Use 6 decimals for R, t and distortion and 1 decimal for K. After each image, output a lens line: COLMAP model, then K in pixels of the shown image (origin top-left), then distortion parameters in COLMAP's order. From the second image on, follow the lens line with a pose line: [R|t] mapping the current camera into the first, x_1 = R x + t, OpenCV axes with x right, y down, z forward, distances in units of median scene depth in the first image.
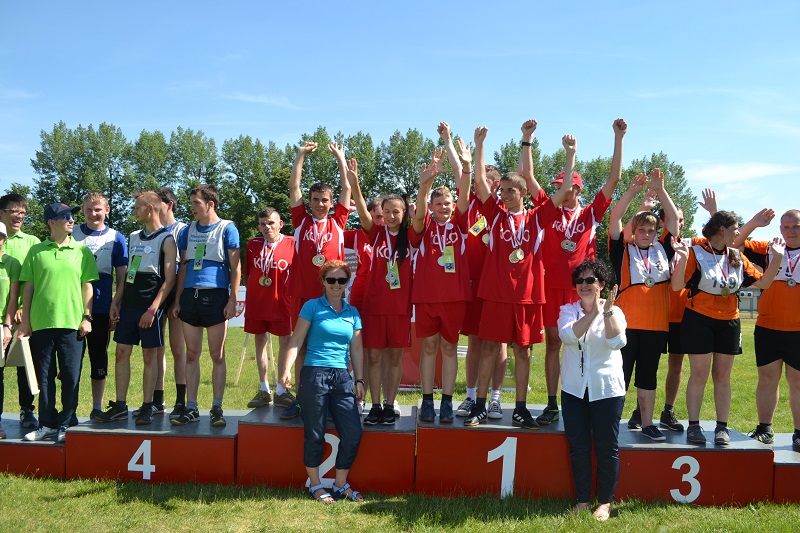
lens RADIAL K [[637.0, 0, 408.0], [0, 637.0, 265.9], [0, 0, 1]] dist [-0.069070, 0.019459]
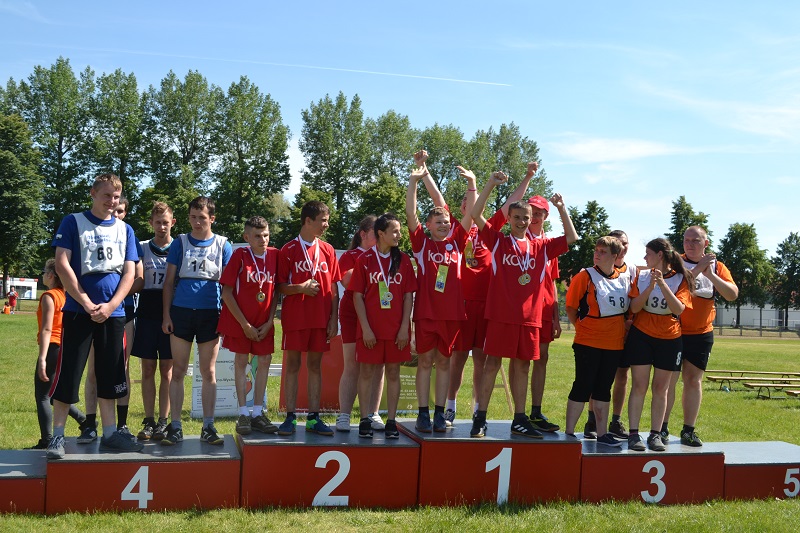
lens RADIAL K [[847.7, 0, 401.0], [0, 847.7, 271.0], [0, 0, 1]] dist [0.004060, 0.000000]
pose [[0.966010, 0.020344, 0.257704, -0.378150], [-0.023747, 0.999667, 0.010099, -0.040659], [-0.257413, -0.015875, 0.966171, -0.338394]]
